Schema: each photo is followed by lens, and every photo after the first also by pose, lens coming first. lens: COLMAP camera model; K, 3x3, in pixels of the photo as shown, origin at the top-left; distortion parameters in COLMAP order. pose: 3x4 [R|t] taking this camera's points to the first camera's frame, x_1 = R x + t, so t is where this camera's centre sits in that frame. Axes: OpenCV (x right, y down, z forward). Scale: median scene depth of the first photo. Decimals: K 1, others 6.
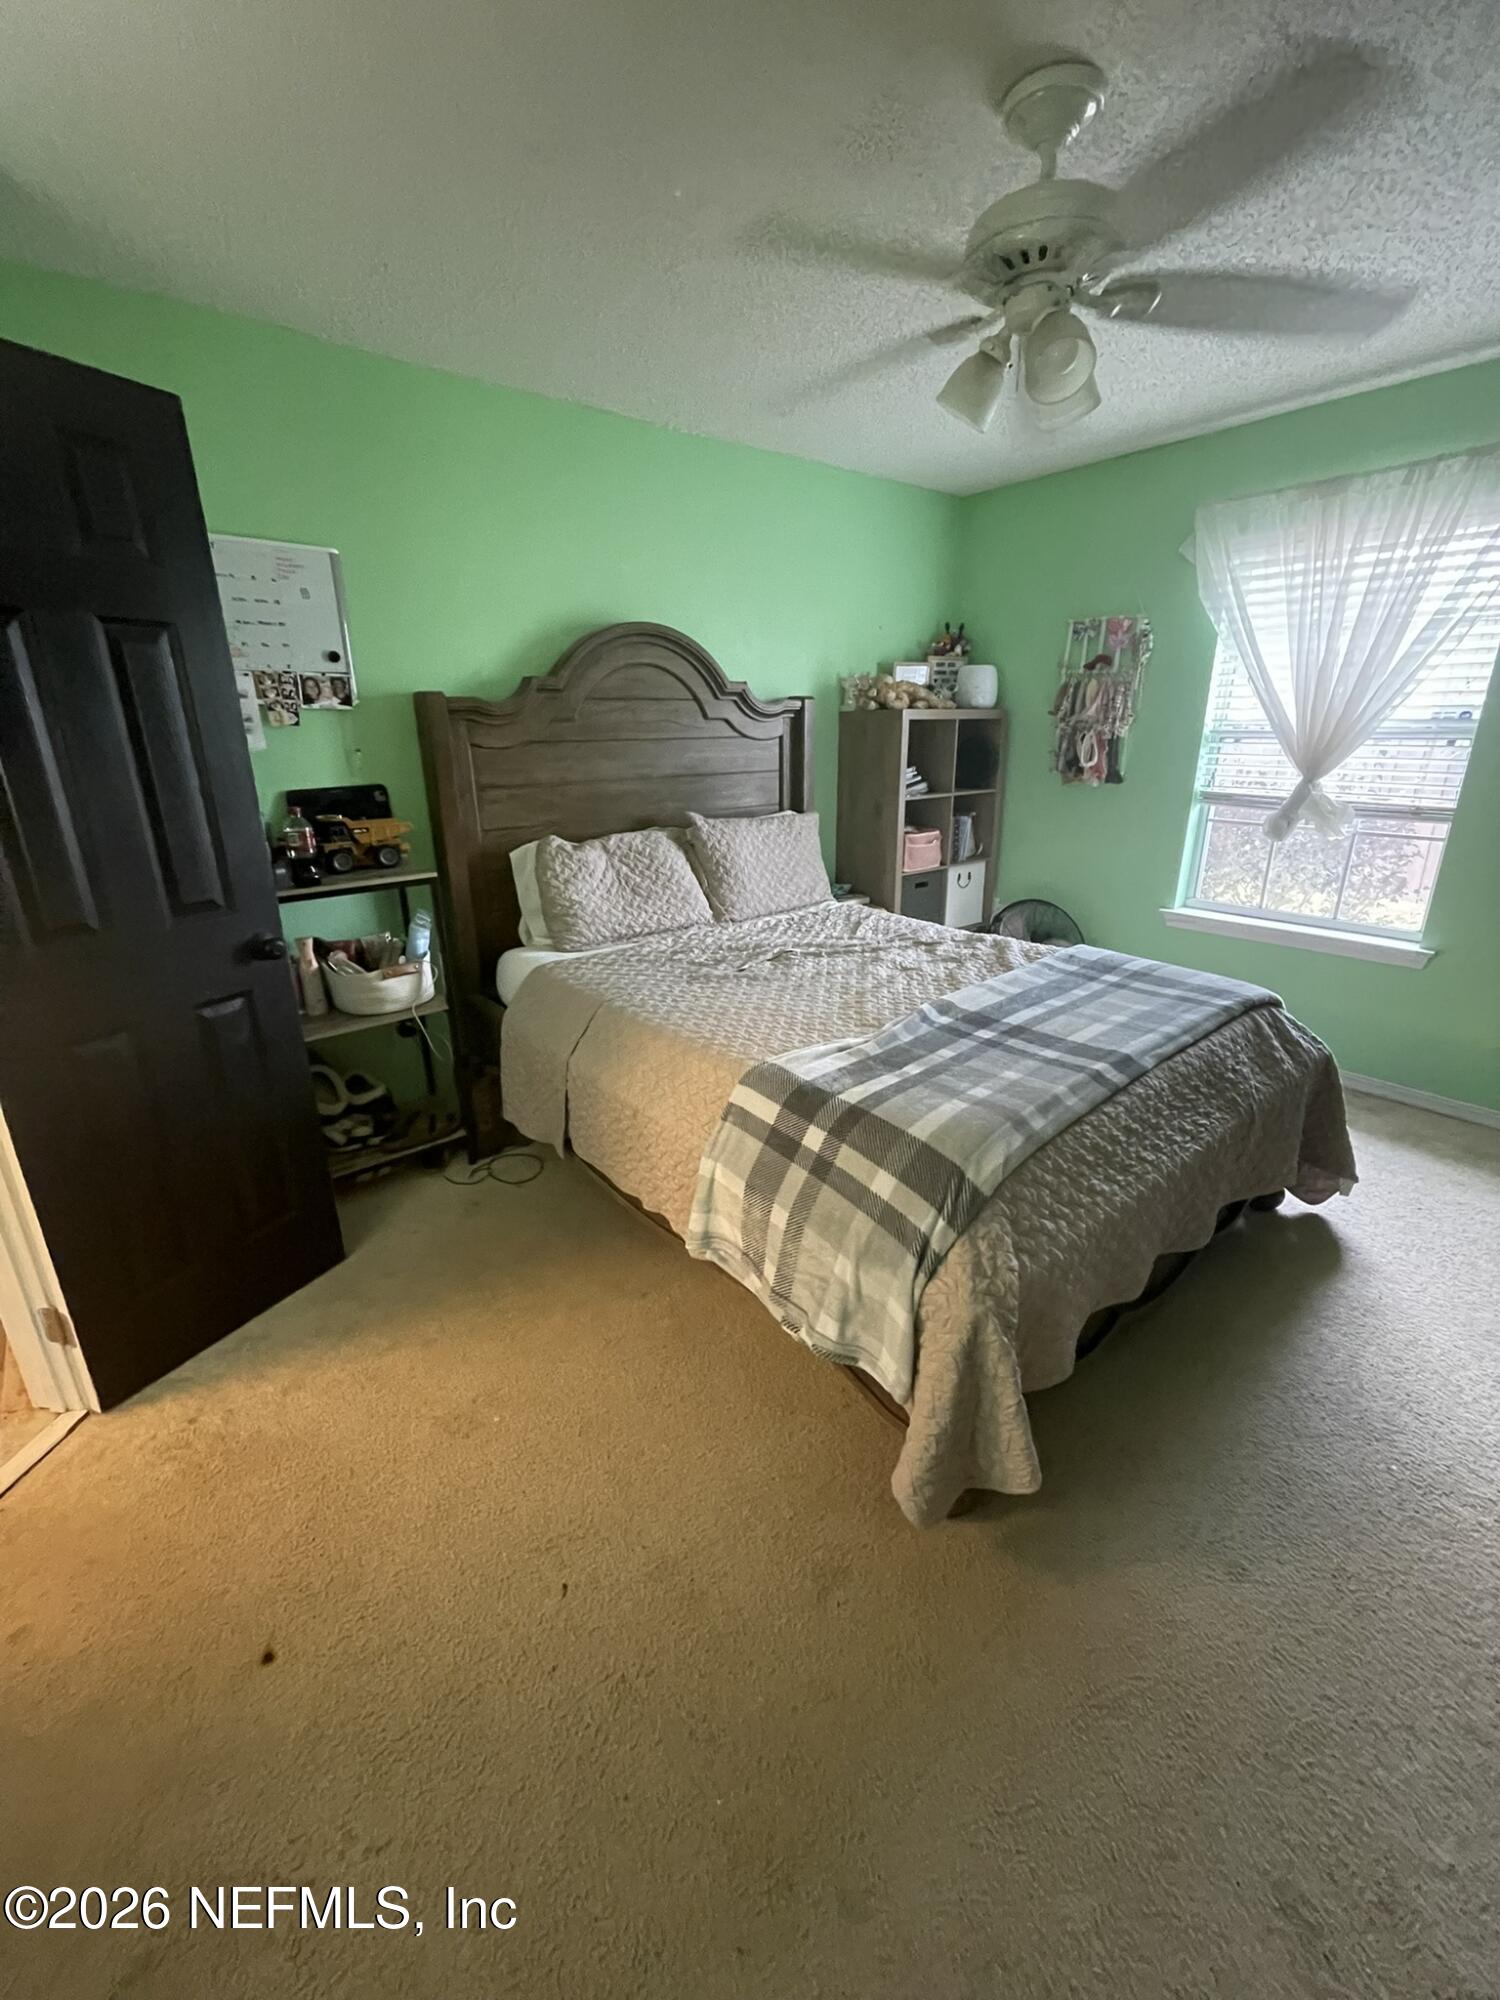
lens RADIAL K [[807.2, 0, 744.8], [0, 807.2, 993.1], [0, 0, 1]] dist [-0.000220, -0.000198]
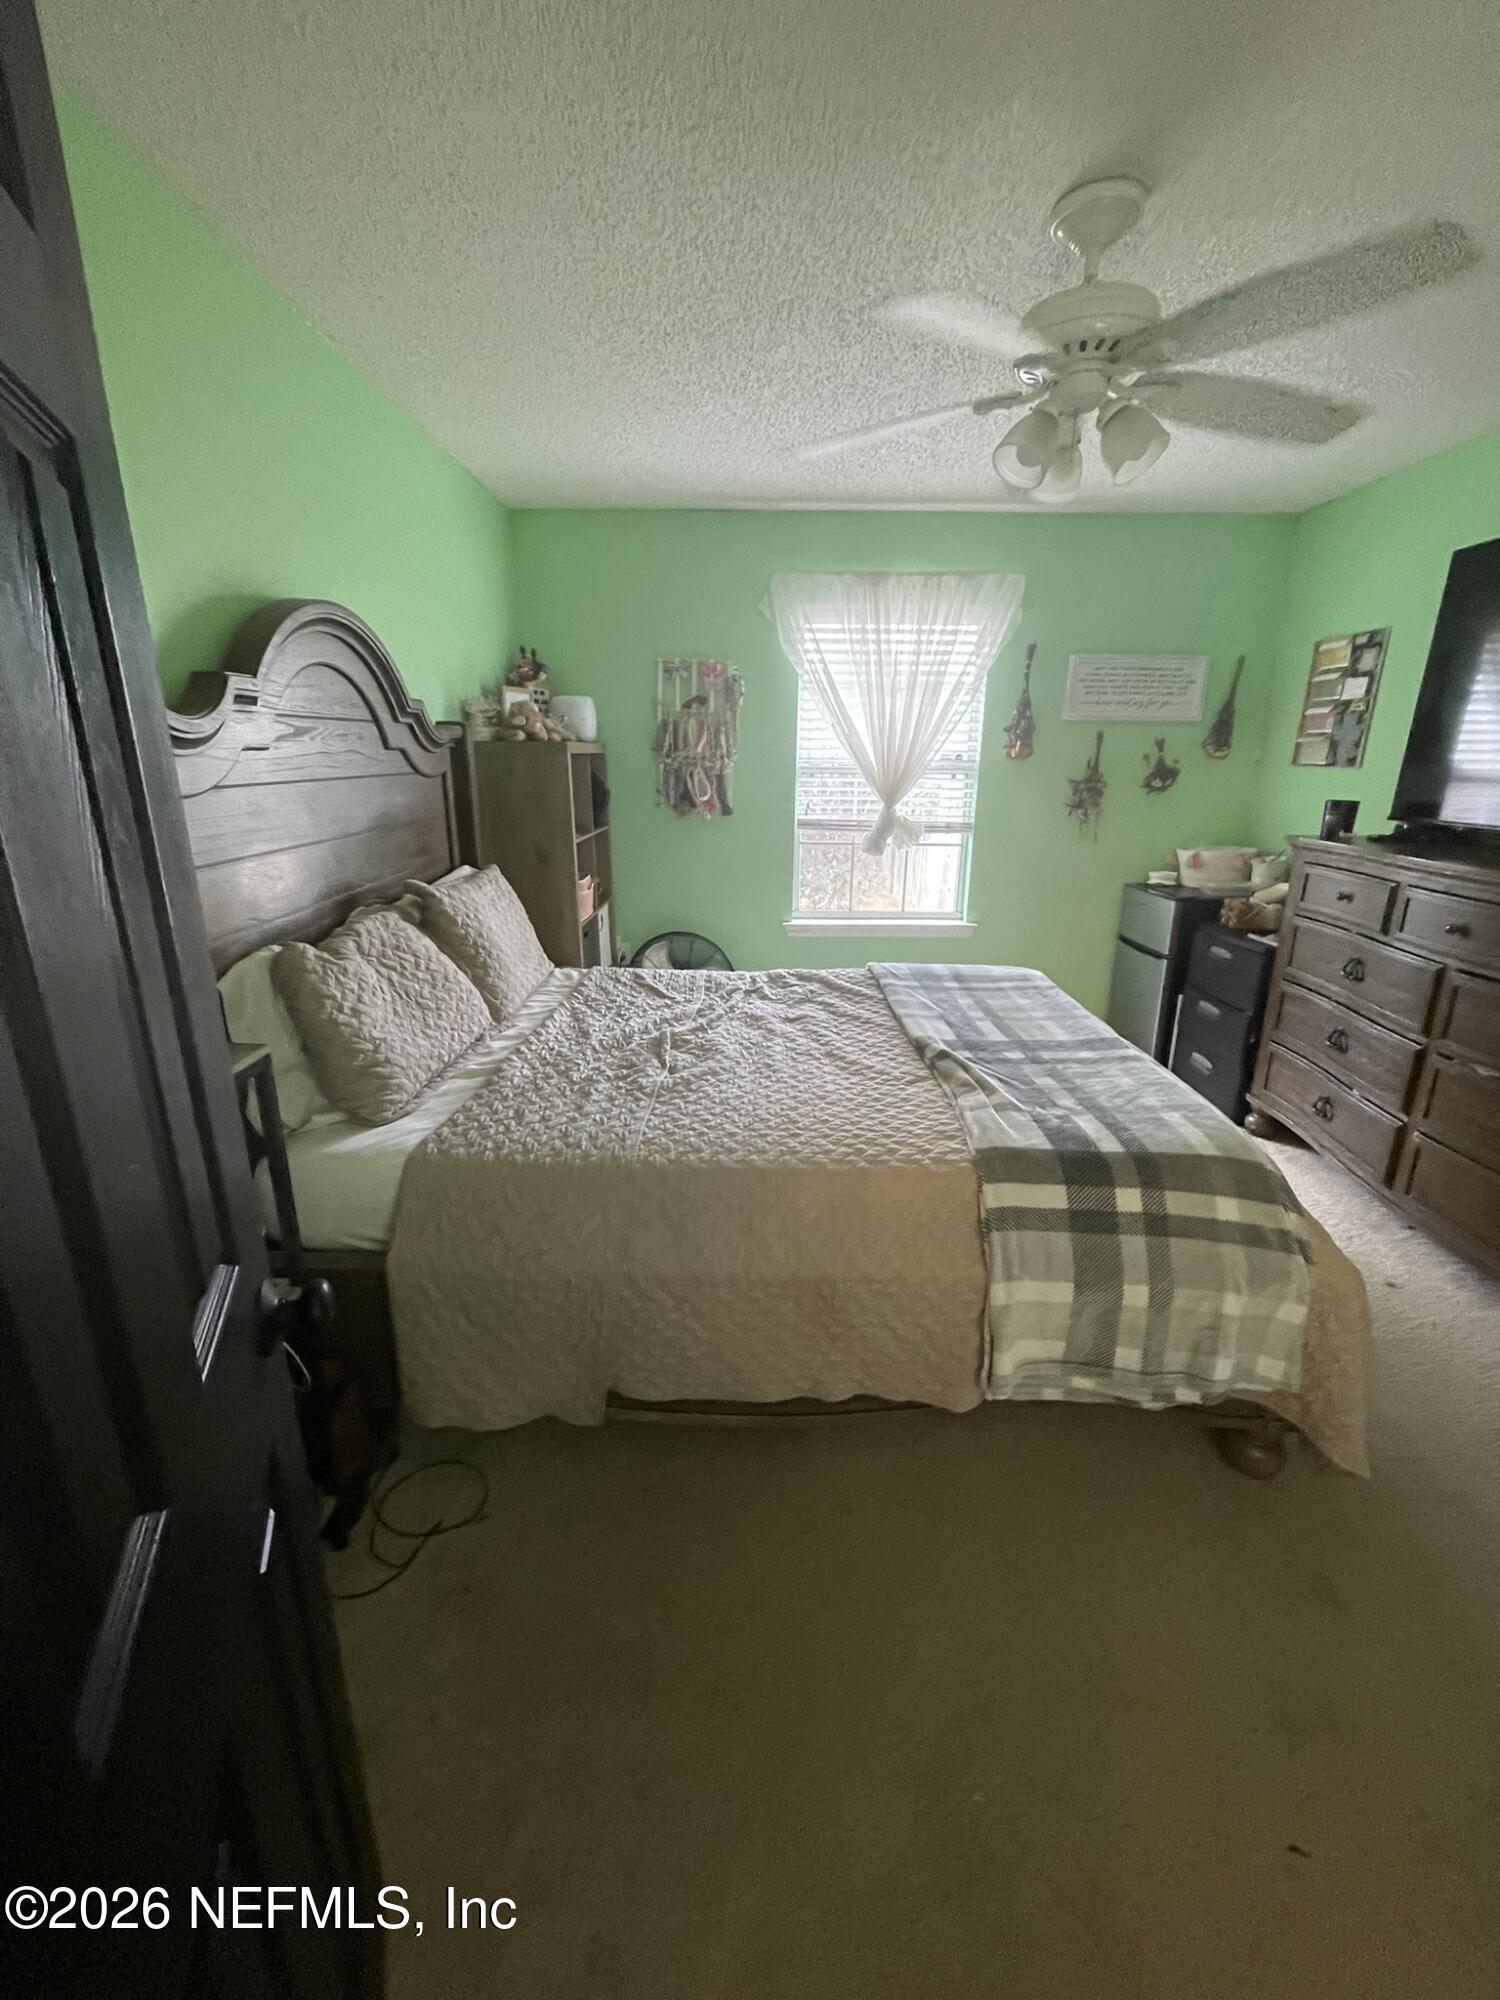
lens RADIAL K [[807.2, 0, 751.4], [0, 807.2, 997.5], [0, 0, 1]] dist [-0.000220, -0.000198]
pose [[0.640066, -0.207177, 0.739861, -0.455917], [0.230577, 0.970368, 0.072248, -0.117996], [-0.732905, 0.124352, 0.668870, 0.359034]]
